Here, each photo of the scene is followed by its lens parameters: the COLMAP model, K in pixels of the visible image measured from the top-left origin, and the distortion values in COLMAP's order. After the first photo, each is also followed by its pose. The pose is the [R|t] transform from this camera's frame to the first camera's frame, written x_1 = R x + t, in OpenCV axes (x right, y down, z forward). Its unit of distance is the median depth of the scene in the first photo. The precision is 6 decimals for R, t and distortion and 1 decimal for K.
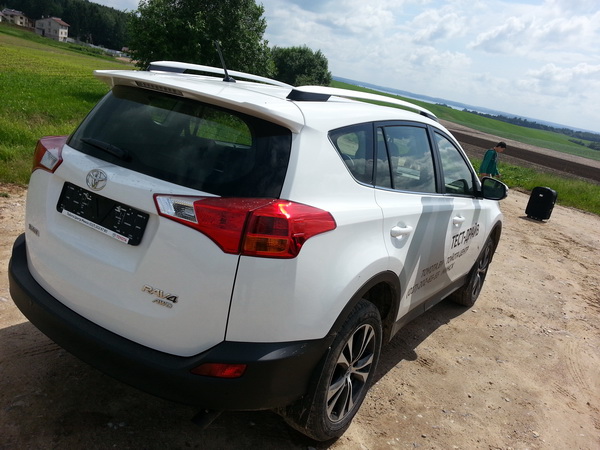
lens RADIAL K [[489.7, 0, 295.0], [0, 489.7, 223.9], [0, 0, 1]] dist [0.052697, -0.005933]
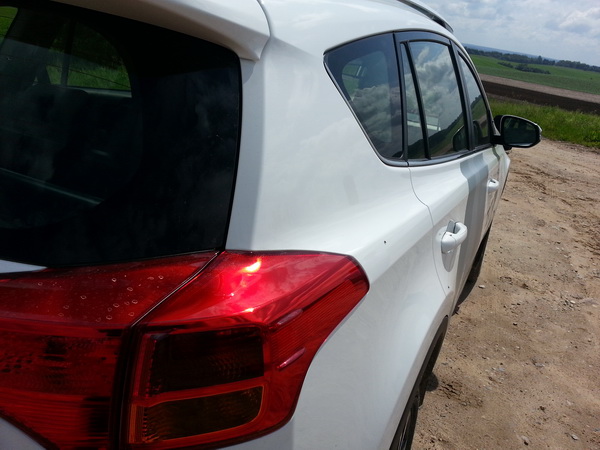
lens RADIAL K [[489.7, 0, 290.7], [0, 489.7, 228.6], [0, 0, 1]] dist [0.052697, -0.005933]
pose [[0.991085, -0.096262, 0.092106, -0.007302], [0.084055, 0.988167, 0.128296, -0.051990], [-0.103366, -0.119410, 0.987450, 0.305931]]
